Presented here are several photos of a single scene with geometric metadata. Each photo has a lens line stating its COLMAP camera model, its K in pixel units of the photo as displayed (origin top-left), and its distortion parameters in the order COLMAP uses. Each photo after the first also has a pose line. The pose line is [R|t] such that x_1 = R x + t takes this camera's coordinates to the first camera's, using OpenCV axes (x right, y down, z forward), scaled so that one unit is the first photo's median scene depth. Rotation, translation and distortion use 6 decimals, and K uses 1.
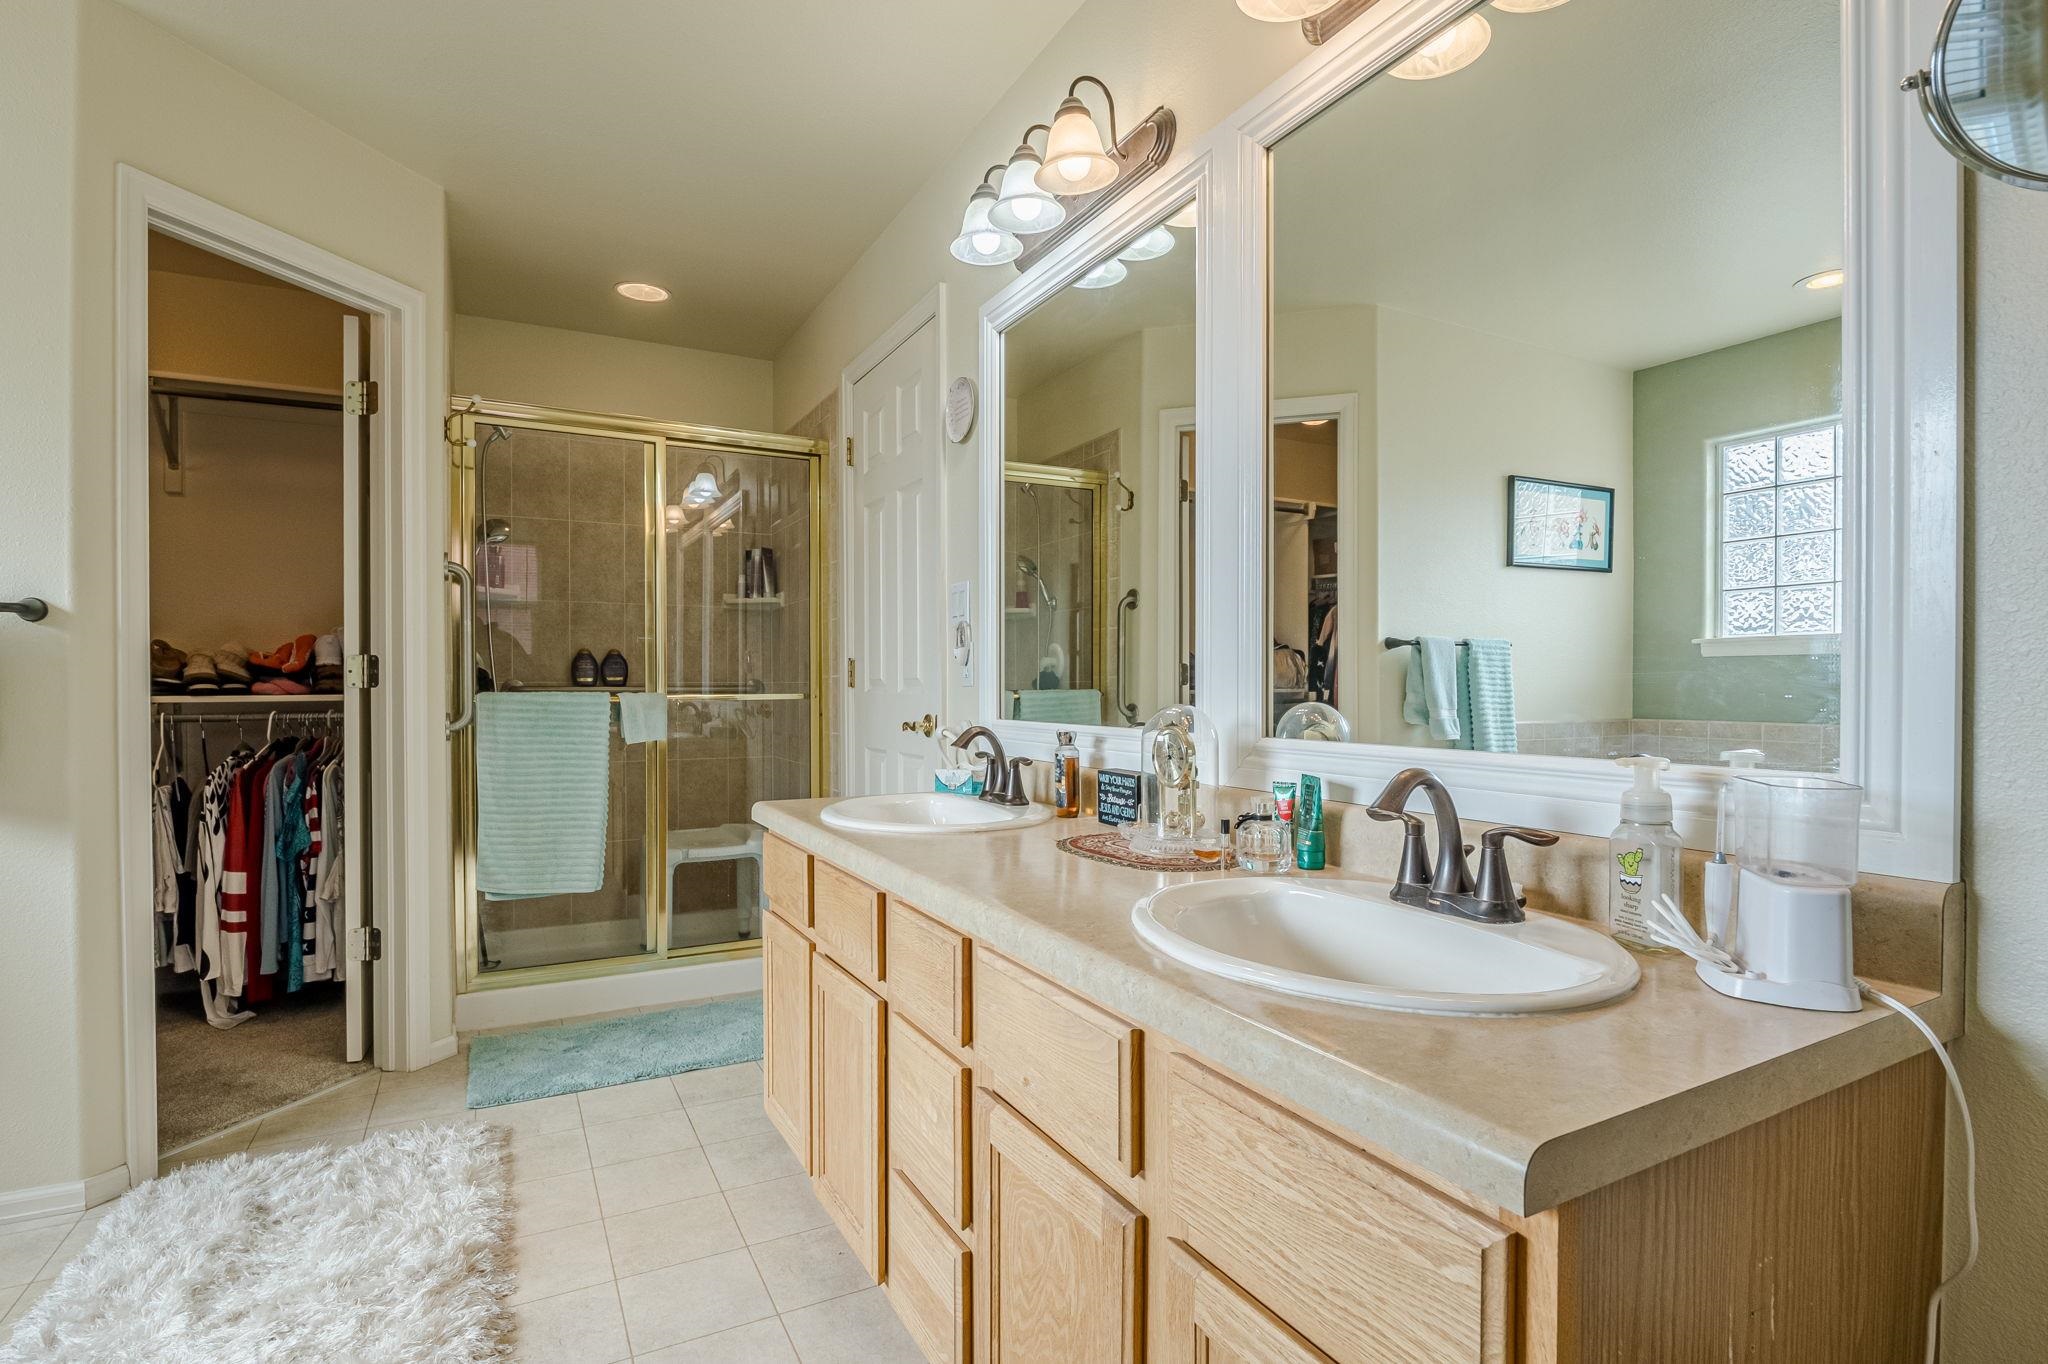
lens RADIAL K [[988.5, 0, 1026.6], [0, 988.5, 691.1], [0, 0, 1]] dist [-0.011731, -0.002933]
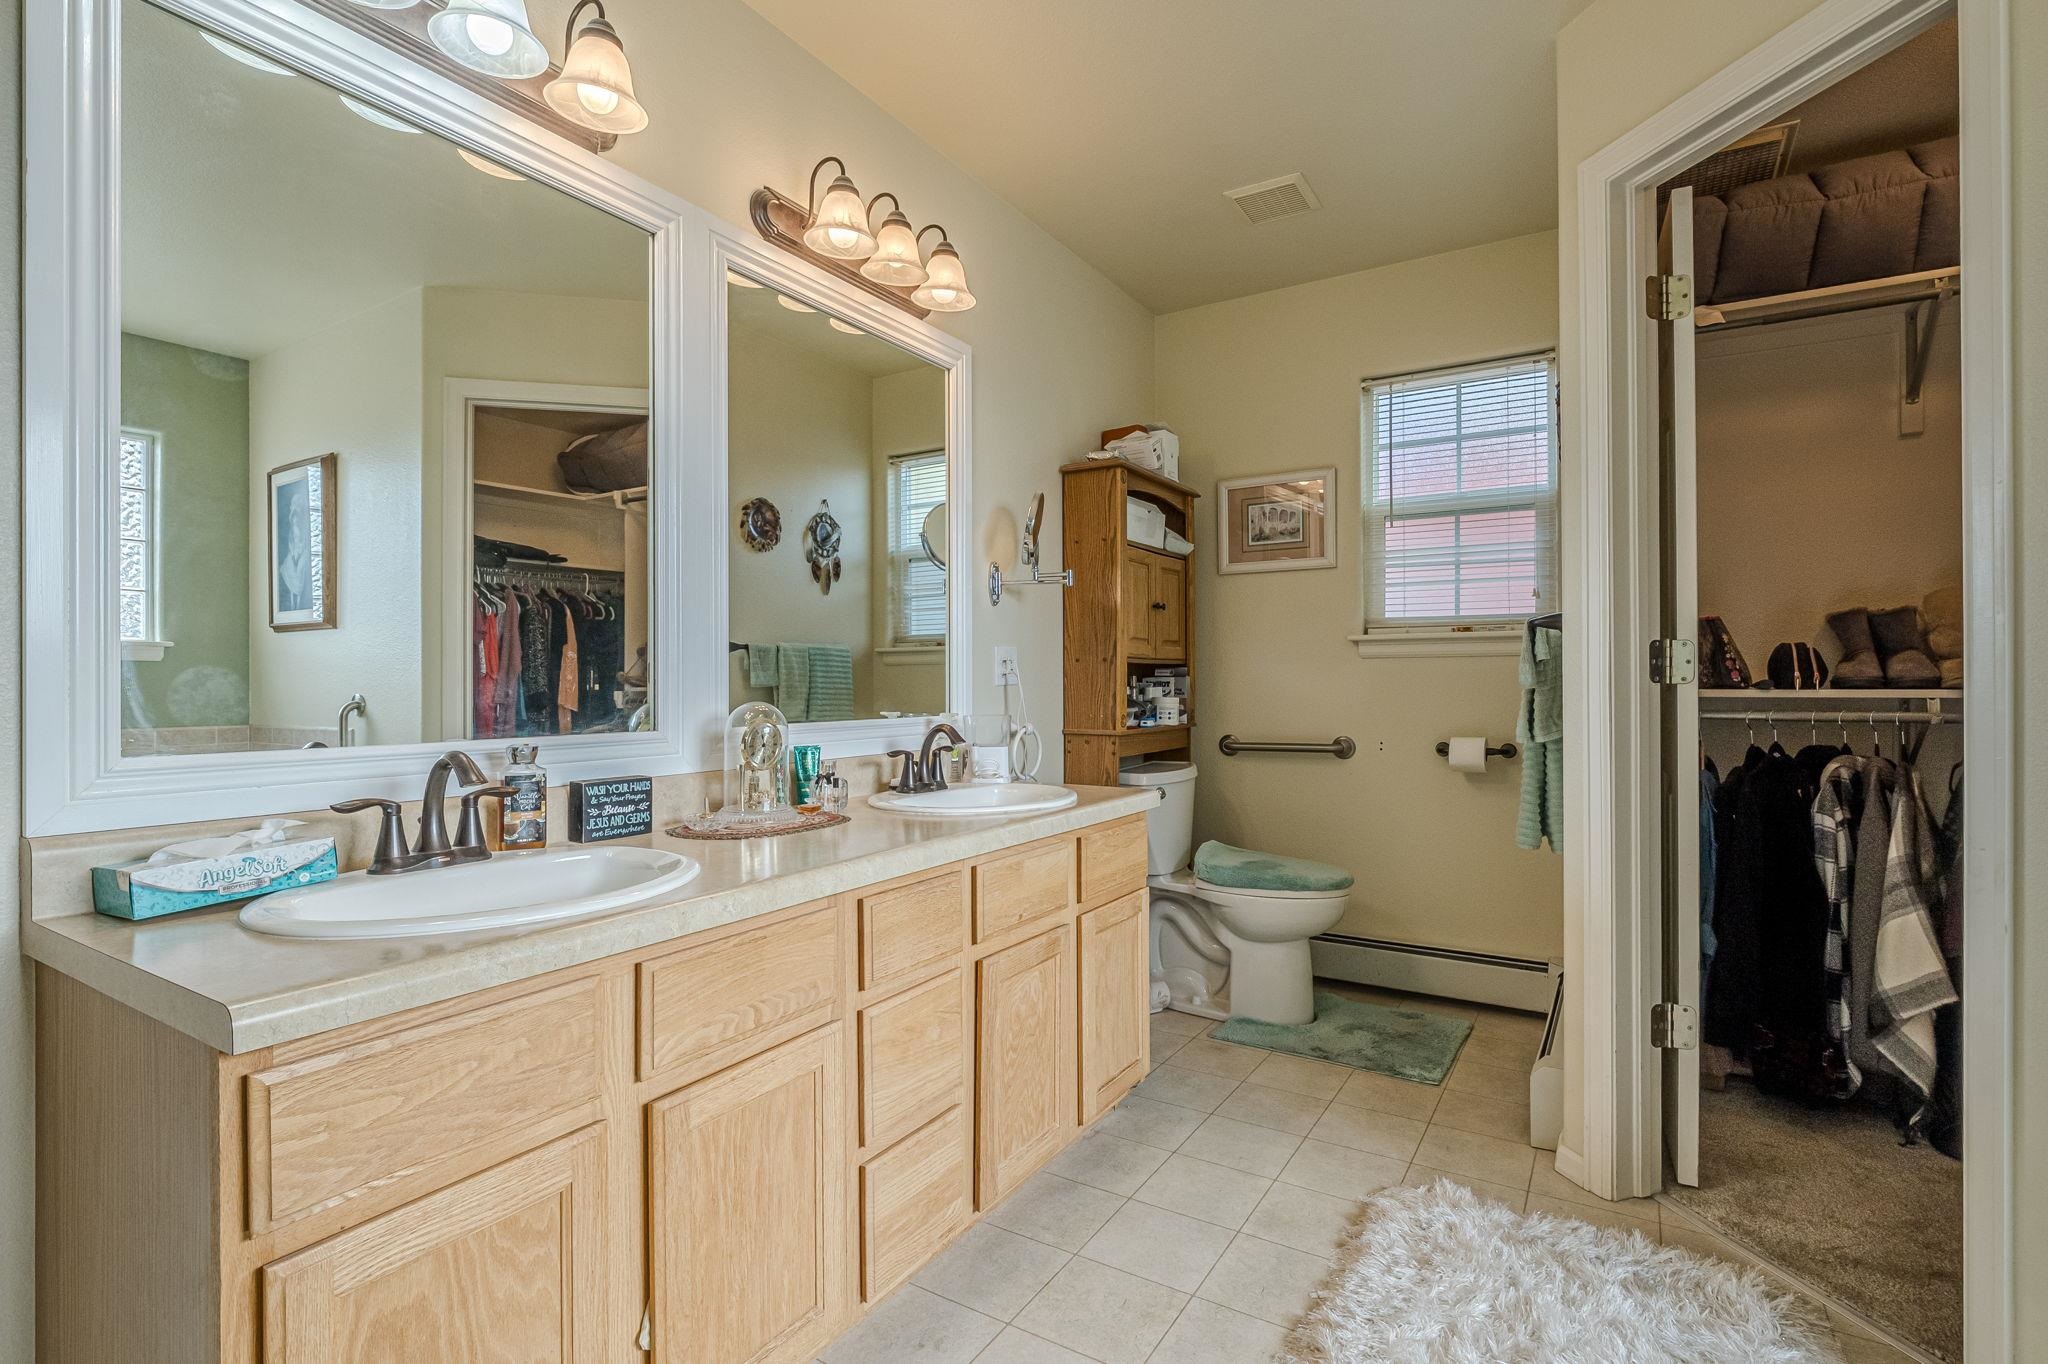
lens RADIAL K [[988.5, 0, 1015.3], [0, 988.5, 677.3], [0, 0, 1]] dist [-0.011731, -0.002933]
pose [[-0.494885, 0.004697, 0.868946, -0.906964], [0.004982, 0.999984, -0.002568, -0.011218], [-0.868944, 0.003058, -0.494900, 1.129700]]
